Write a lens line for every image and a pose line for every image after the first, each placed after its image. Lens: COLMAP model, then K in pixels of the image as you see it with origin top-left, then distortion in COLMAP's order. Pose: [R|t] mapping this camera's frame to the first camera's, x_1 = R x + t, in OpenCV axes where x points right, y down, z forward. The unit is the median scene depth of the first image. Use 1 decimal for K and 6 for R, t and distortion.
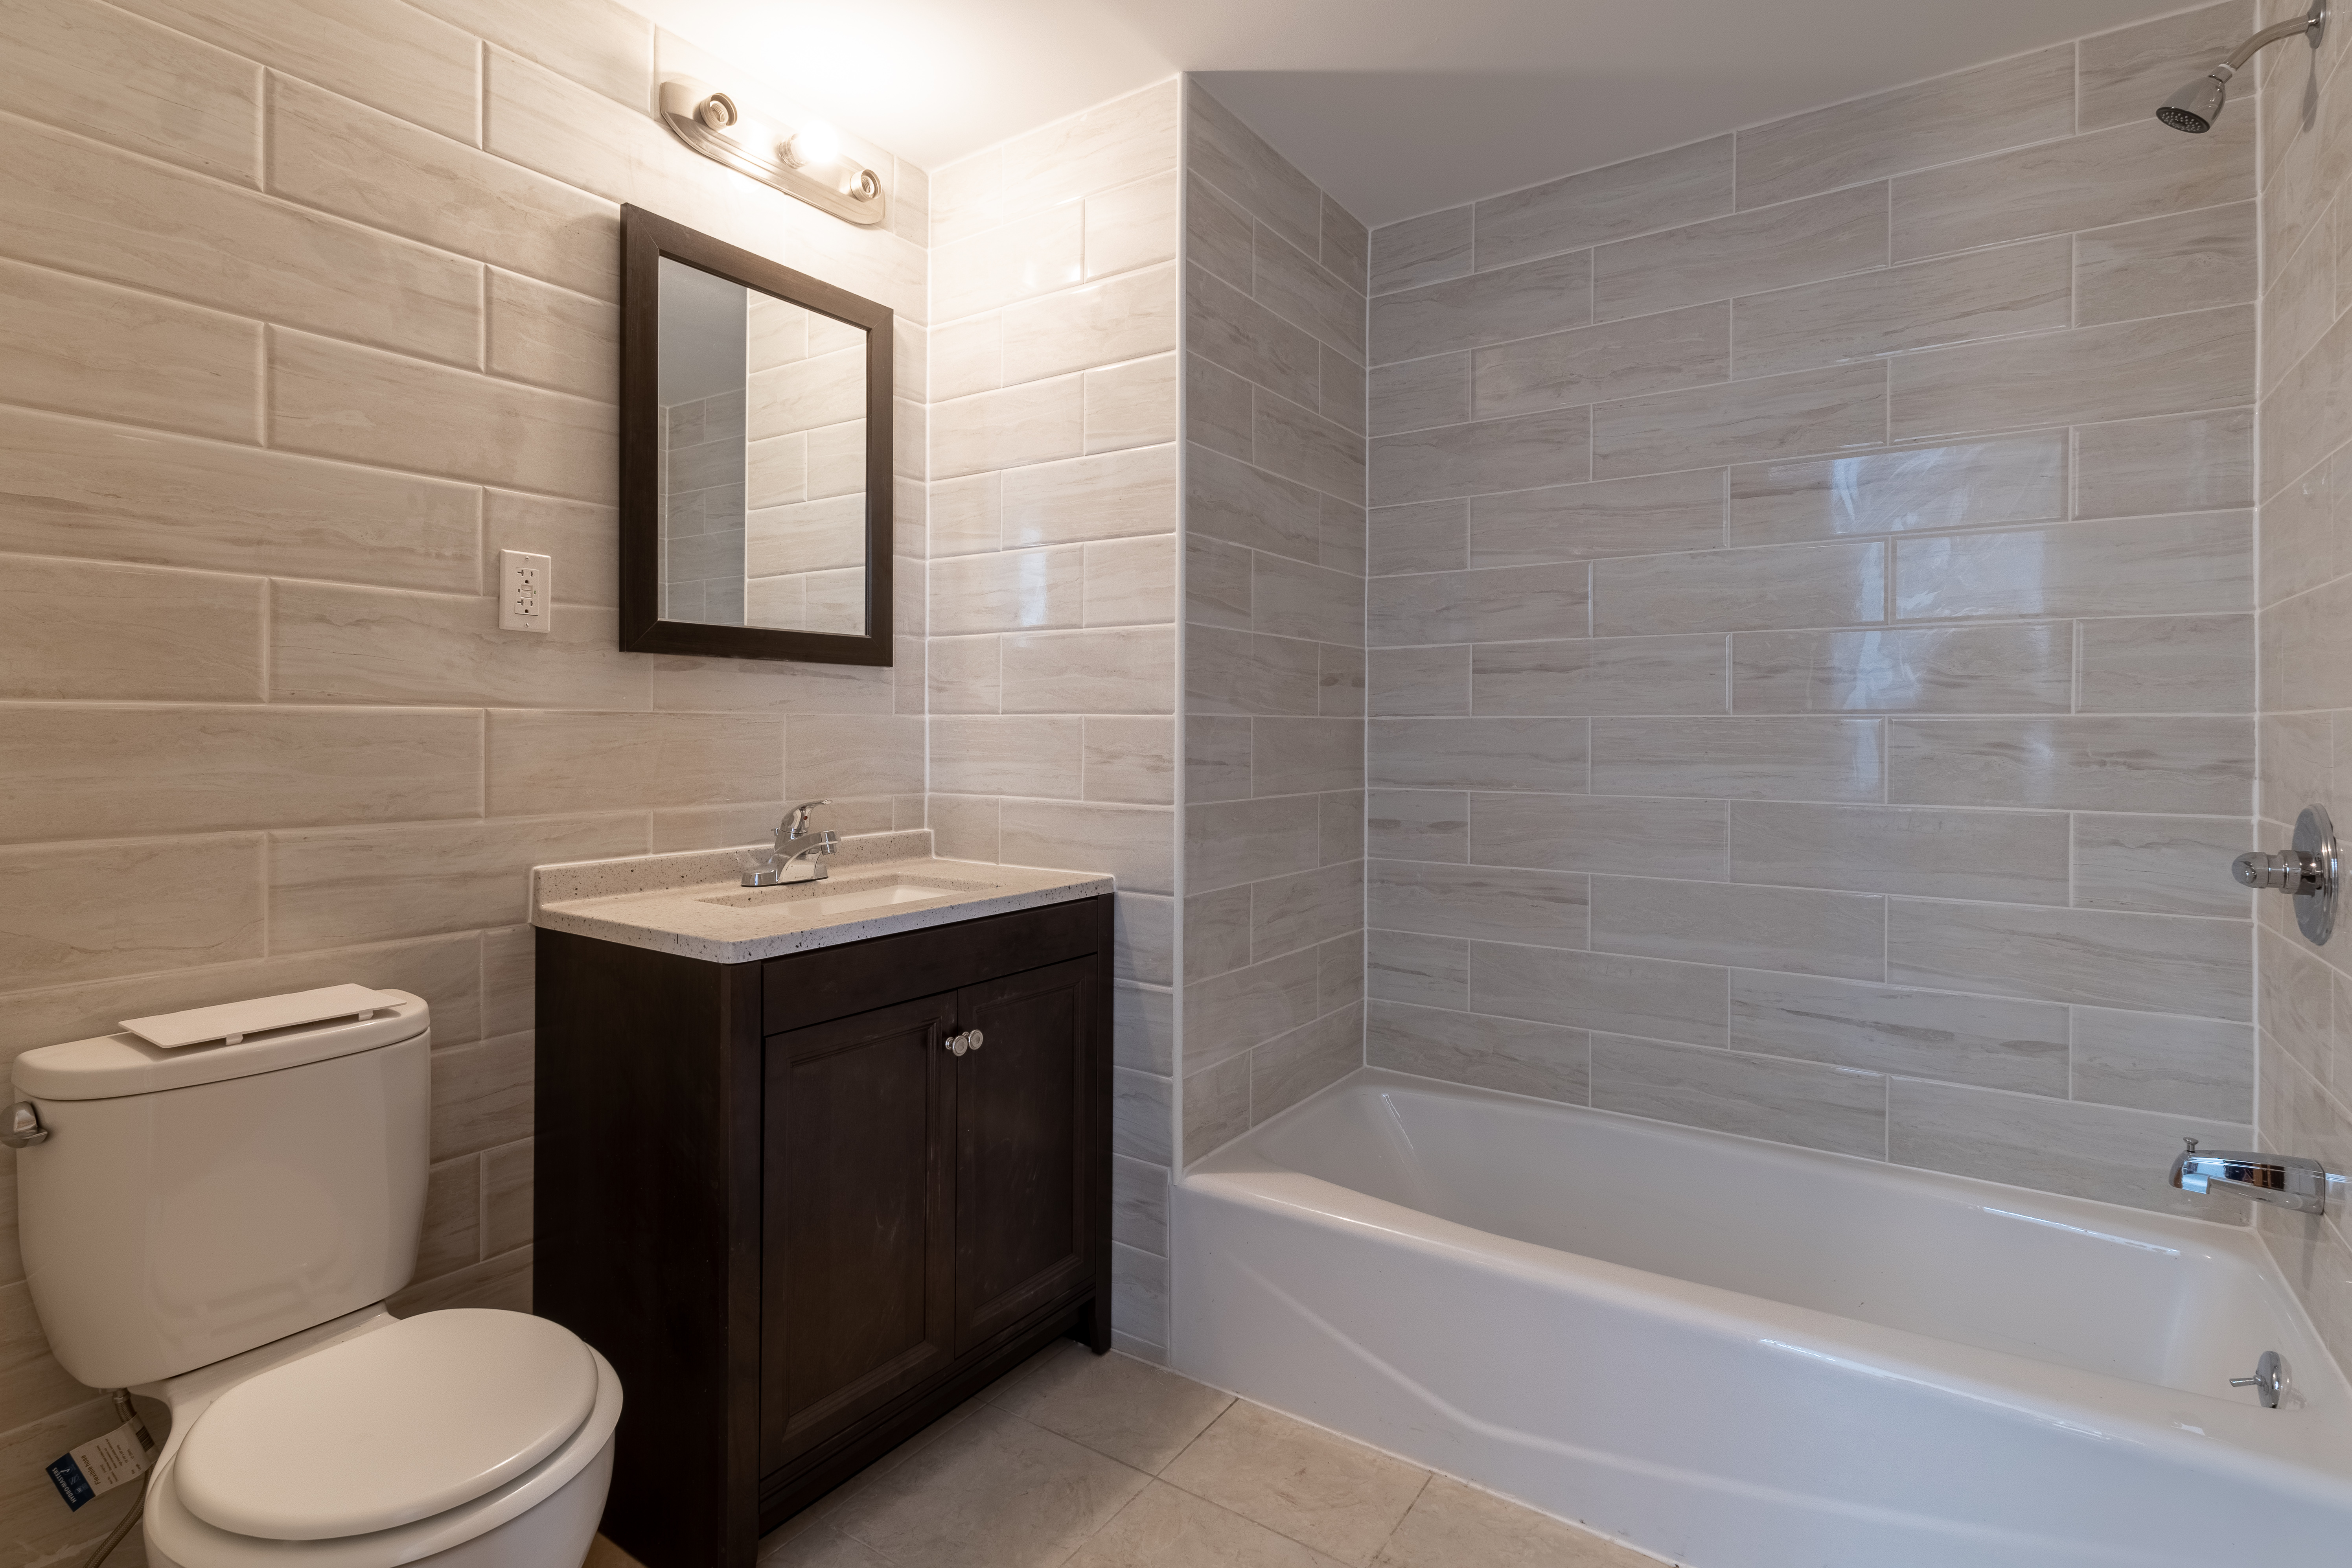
lens RADIAL K [[1138.1, 0, 1176.6], [0, 1138.1, 781.5], [0, 0, 1]] dist [-0.000533, -0.000325]
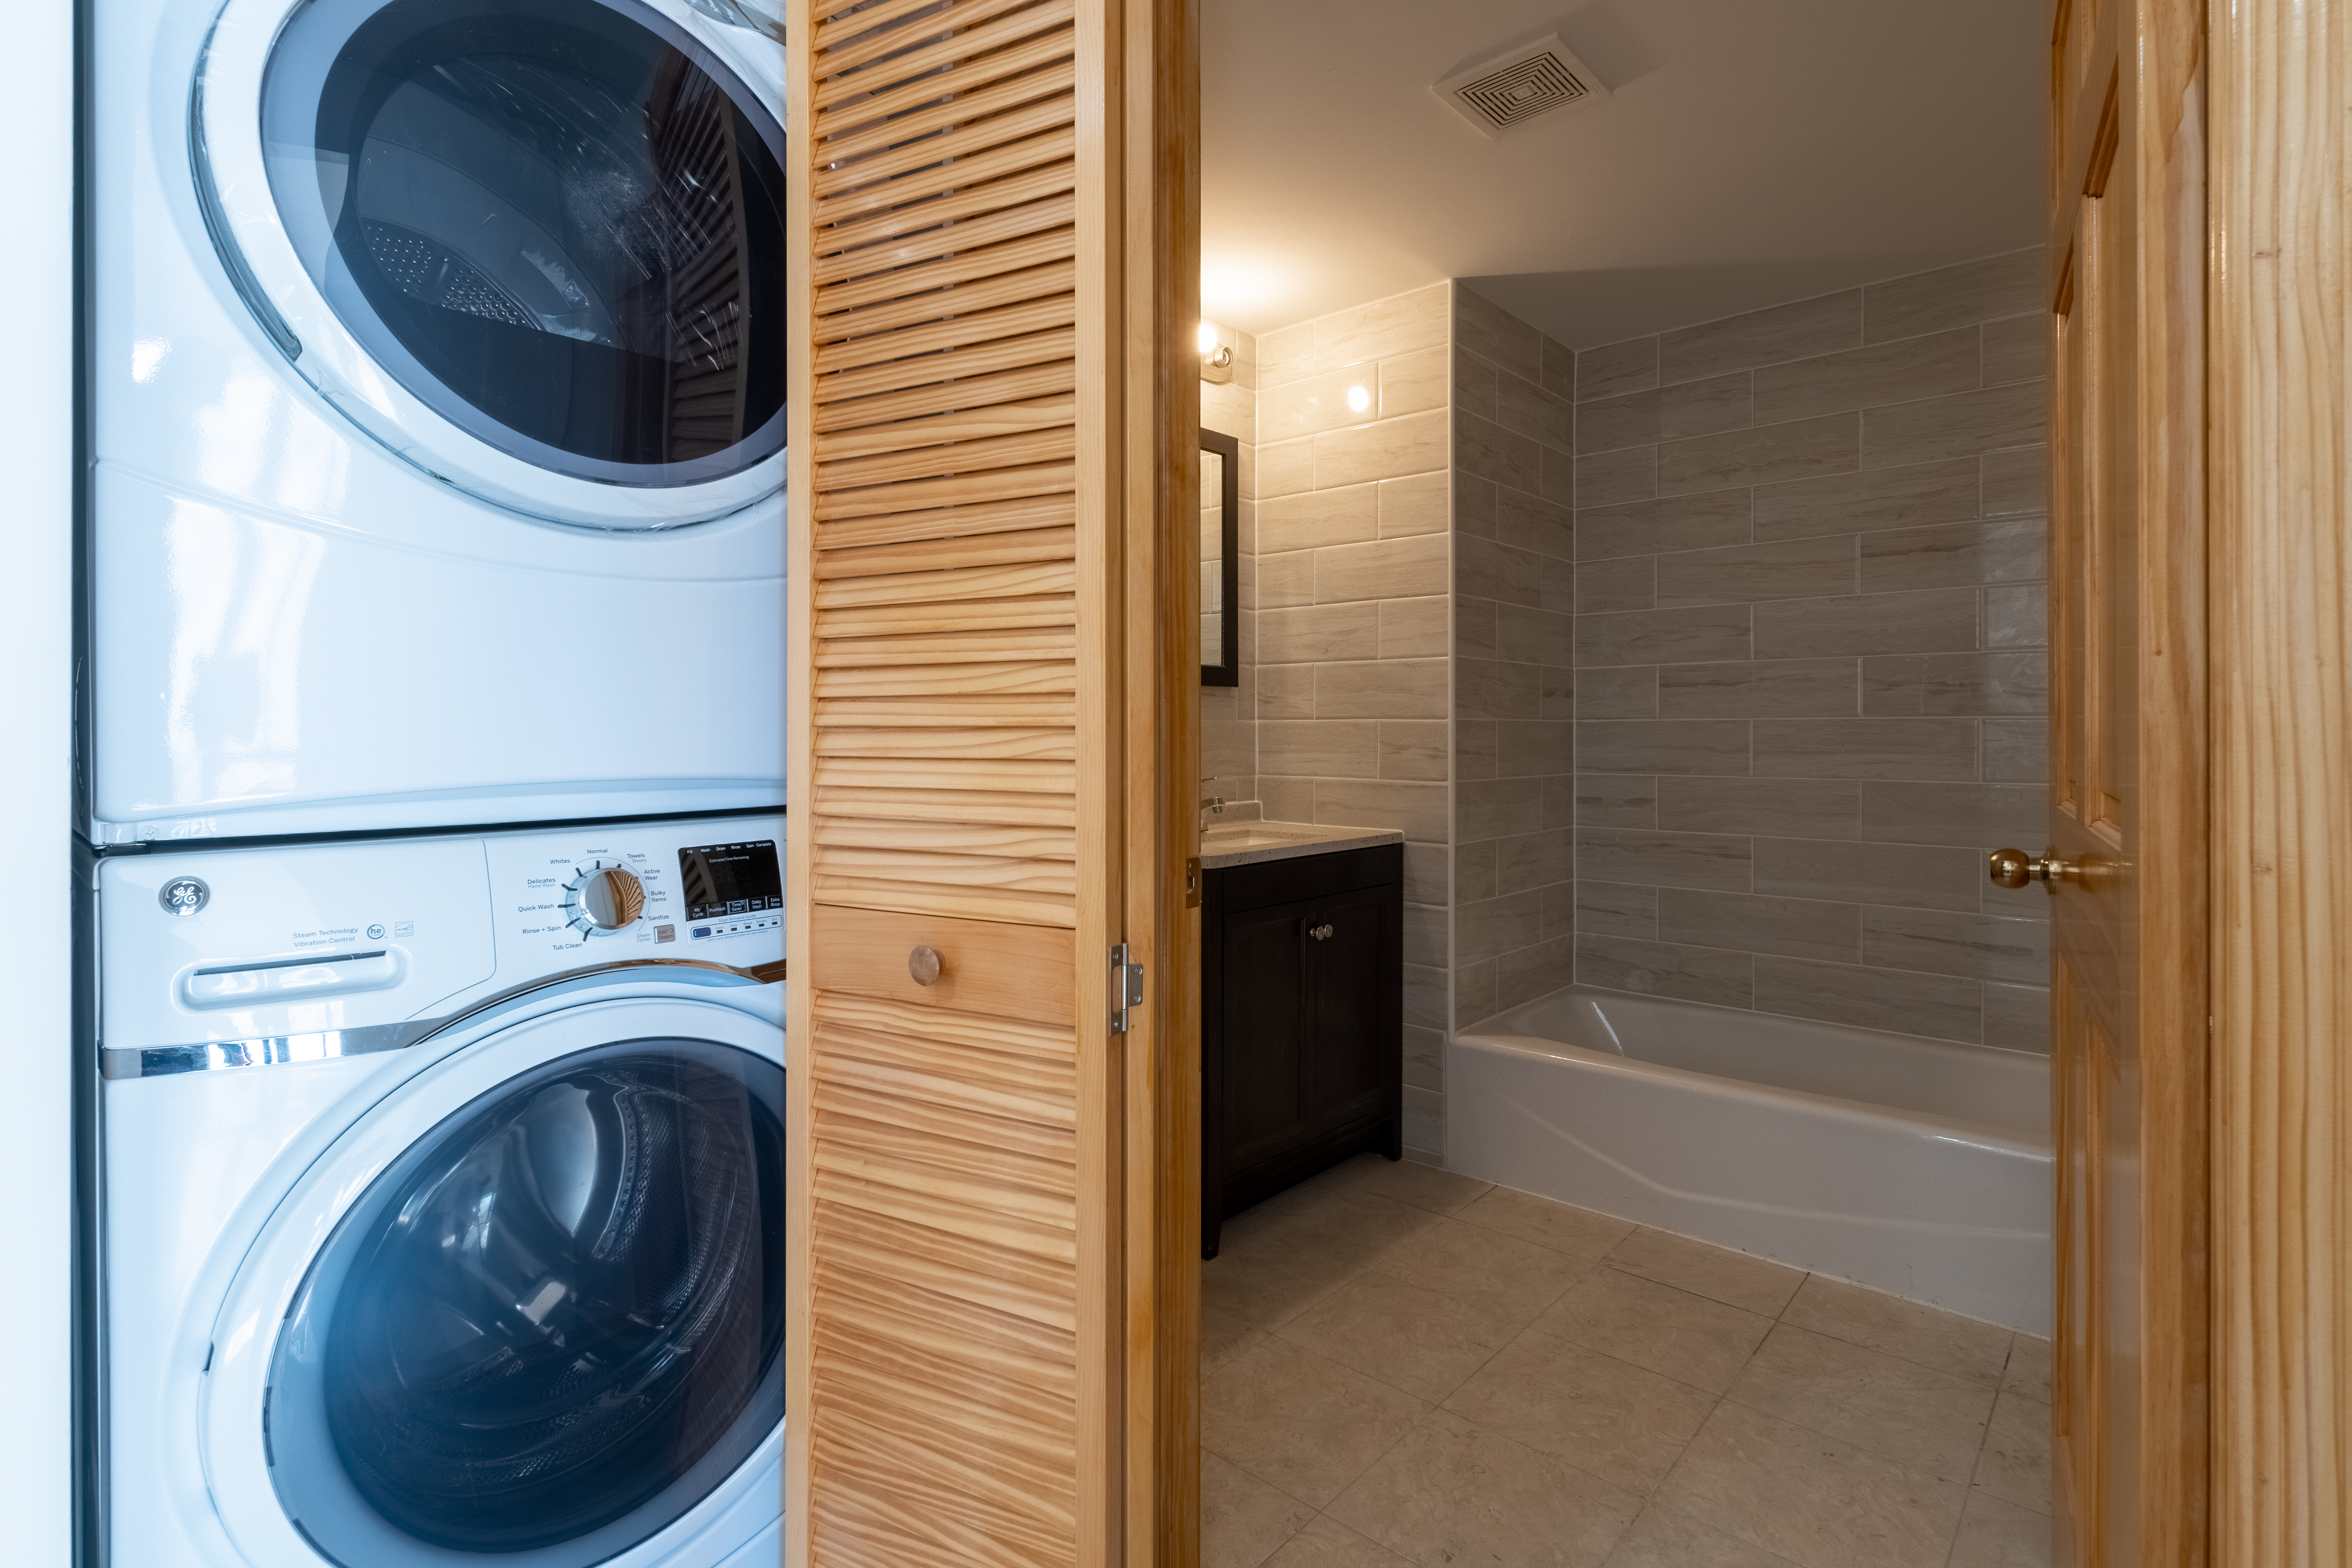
lens RADIAL K [[1138.1, 0, 1173.7], [0, 1138.1, 767.1], [0, 0, 1]] dist [-0.000533, -0.000325]
pose [[0.991100, 0.000591, -0.133116, -0.144826], [-0.002432, 0.999904, -0.013671, 0.021541], [0.133095, 0.013873, 0.991006, -0.453126]]
